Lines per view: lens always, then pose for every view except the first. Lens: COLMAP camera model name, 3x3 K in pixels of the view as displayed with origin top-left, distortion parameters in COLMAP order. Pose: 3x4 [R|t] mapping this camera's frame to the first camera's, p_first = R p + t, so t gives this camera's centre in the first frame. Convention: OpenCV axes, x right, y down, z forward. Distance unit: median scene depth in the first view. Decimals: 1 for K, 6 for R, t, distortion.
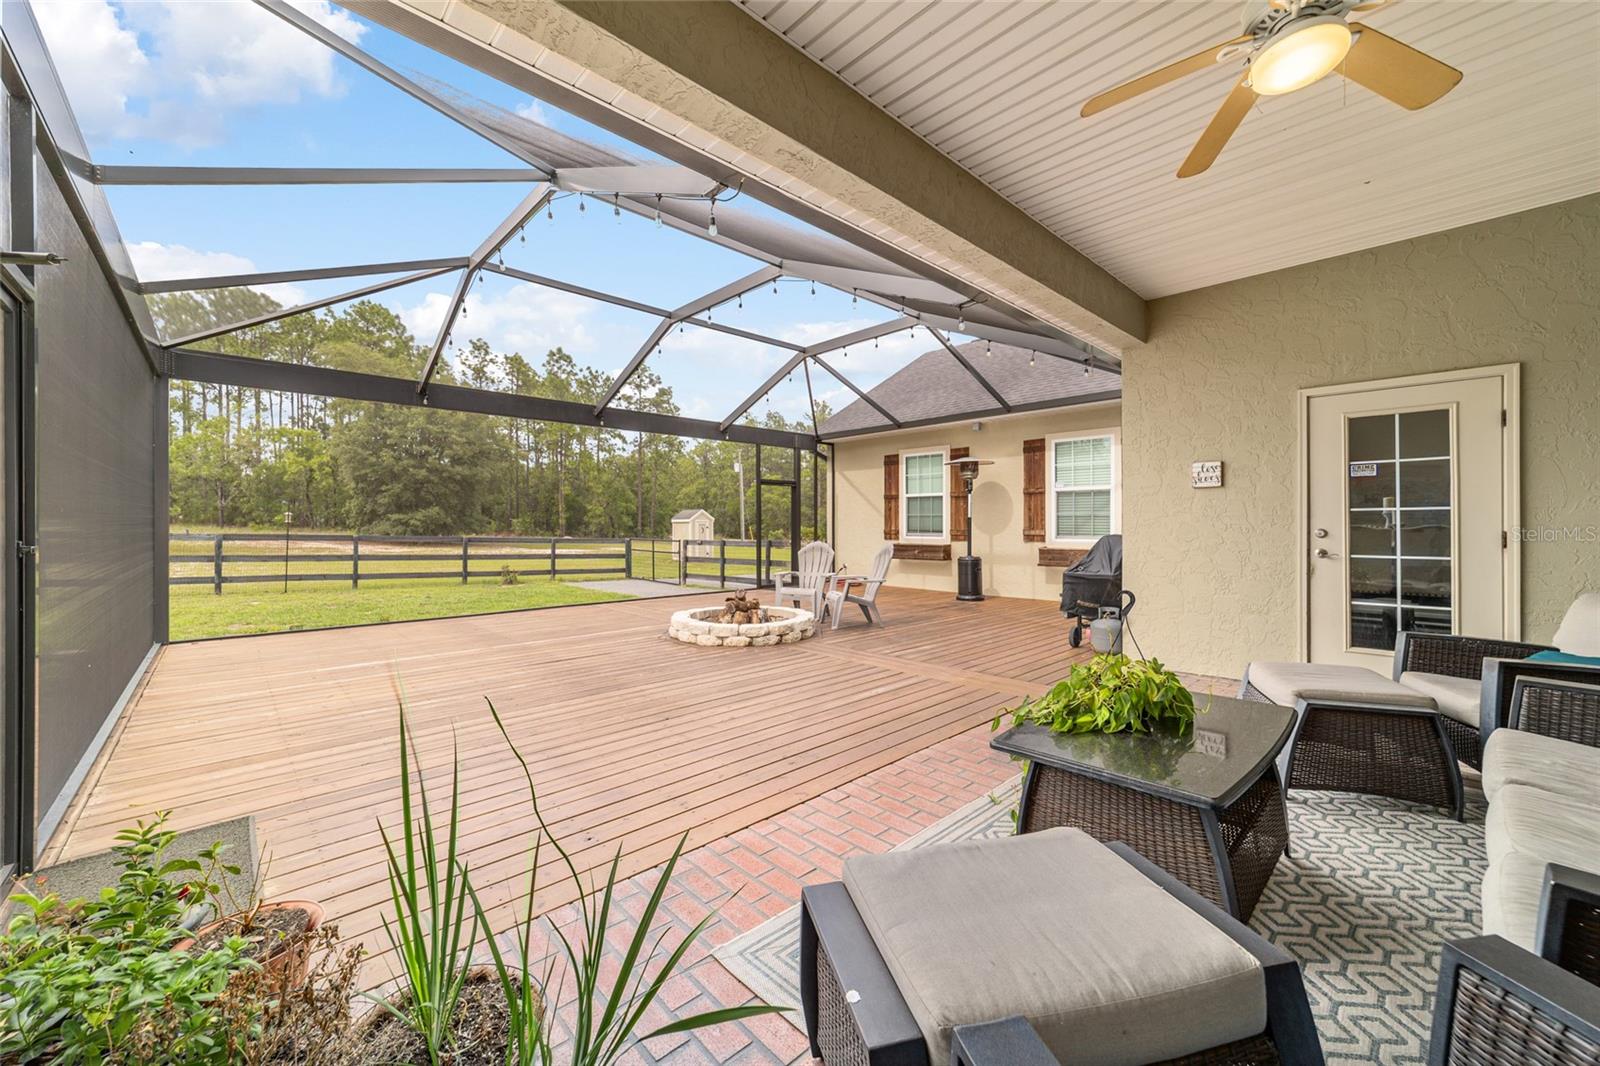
lens RADIAL K [[611.9, 0, 797.0], [0, 611.9, 531.1], [0, 0, 1]] dist [-0.018653, 0.008195]
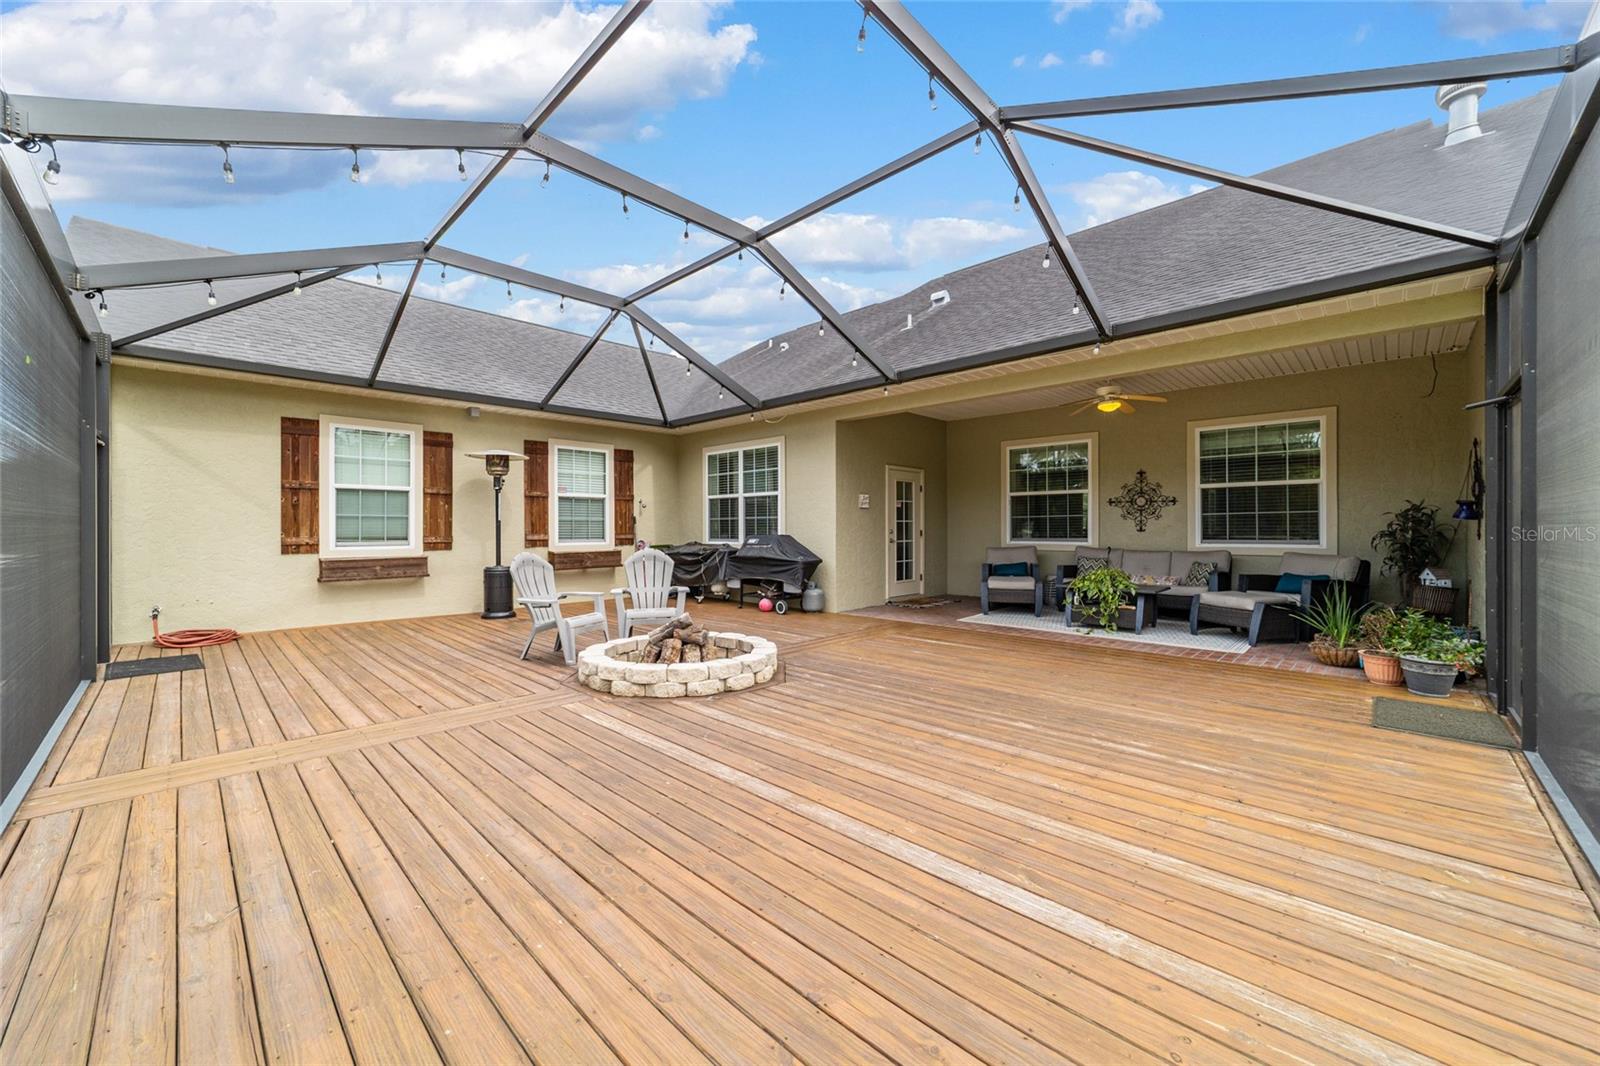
lens RADIAL K [[611.9, 0, 797.0], [0, 611.9, 531.1], [0, 0, 1]] dist [-0.018653, 0.008195]
pose [[-0.051756, -0.007236, 0.998634, -0.627726], [0.014511, 0.999863, 0.007997, -0.009609], [-0.998554, 0.014905, -0.051644, 0.676334]]
